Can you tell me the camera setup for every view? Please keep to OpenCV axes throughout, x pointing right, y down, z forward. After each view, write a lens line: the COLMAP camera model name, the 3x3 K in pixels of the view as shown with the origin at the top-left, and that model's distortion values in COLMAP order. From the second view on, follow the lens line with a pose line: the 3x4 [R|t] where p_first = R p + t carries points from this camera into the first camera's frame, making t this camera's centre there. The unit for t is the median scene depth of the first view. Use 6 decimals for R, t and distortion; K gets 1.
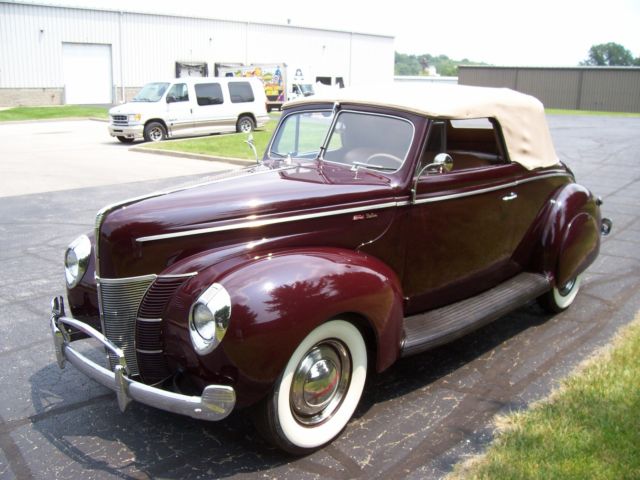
lens RADIAL K [[623.3, 0, 320.0], [0, 623.3, 240.0], [0, 0, 1]] dist [-0.168264, 0.155671]
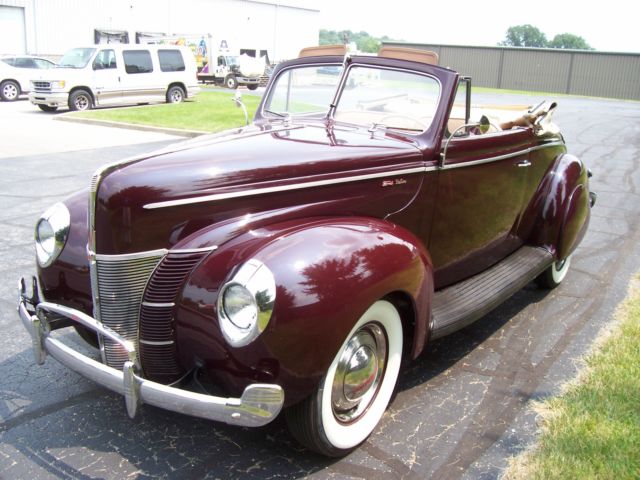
lens RADIAL K [[623.3, 0, 320.0], [0, 623.3, 240.0], [0, 0, 1]] dist [-0.168264, 0.155671]
pose [[0.992345, -0.002917, 0.123464, -0.138281], [-0.002058, 0.999192, 0.040148, 0.008533], [-0.123482, -0.040094, 0.991537, 0.133332]]
